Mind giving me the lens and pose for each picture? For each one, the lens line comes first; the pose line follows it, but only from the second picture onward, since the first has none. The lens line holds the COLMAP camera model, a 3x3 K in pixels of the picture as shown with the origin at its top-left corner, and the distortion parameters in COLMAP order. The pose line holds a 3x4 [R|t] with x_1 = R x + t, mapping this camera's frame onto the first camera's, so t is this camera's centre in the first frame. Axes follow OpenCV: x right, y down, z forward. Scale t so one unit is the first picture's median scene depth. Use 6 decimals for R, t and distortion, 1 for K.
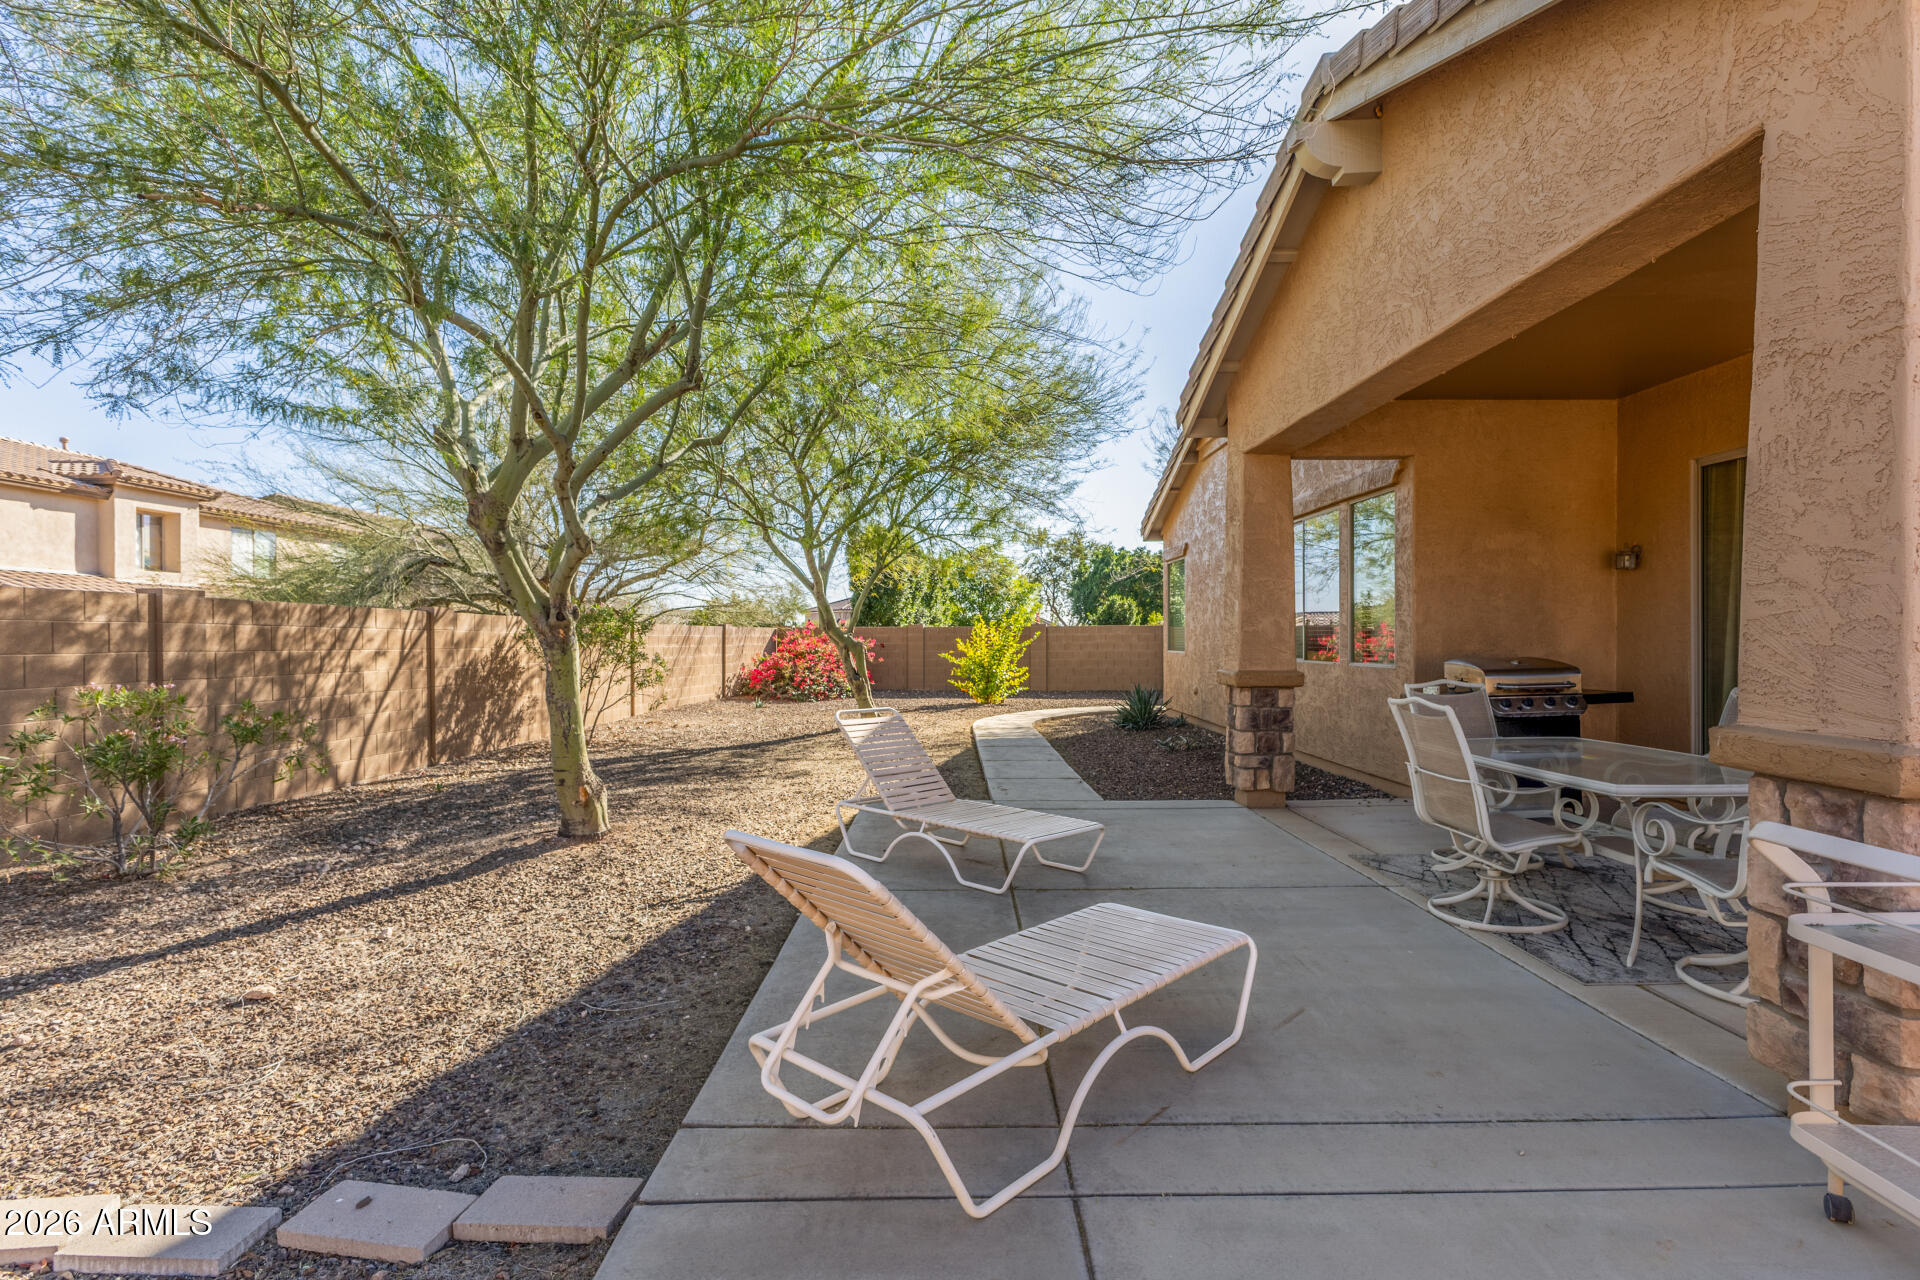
lens RADIAL K [[929.4, 0, 956.6], [0, 929.4, 642.2], [0, 0, 1]] dist [-0.002048, -0.000033]
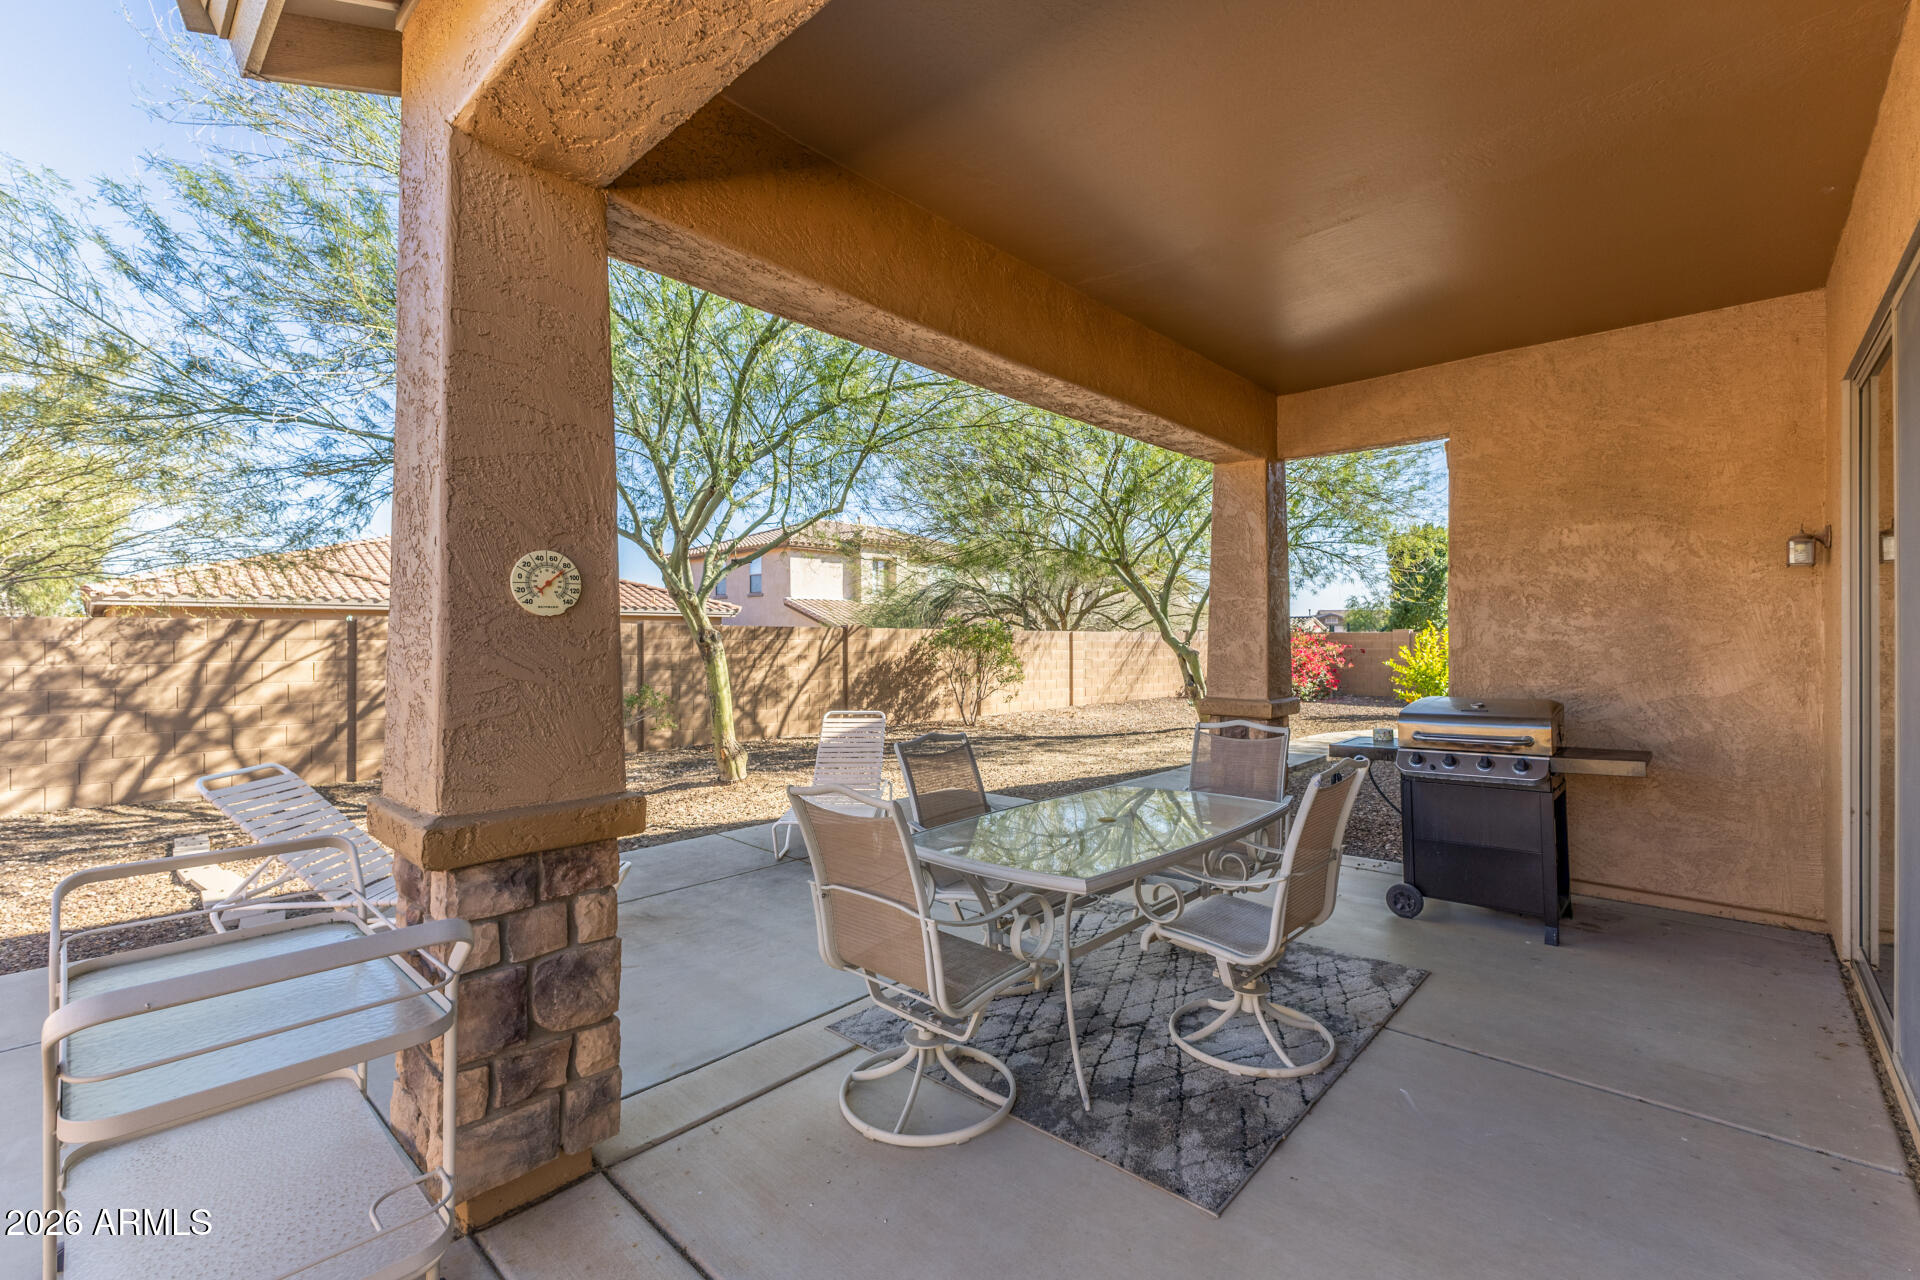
lens RADIAL K [[828.1, 0, 958.2], [0, 828.1, 636.2], [0, 0, 1]] dist [0.008426, -0.000069]
pose [[0.736775, 0.001473, -0.676136, 0.521986], [-0.003625, 0.999992, -0.001772, -0.021849], [0.676128, 0.003757, 0.736775, 0.162313]]
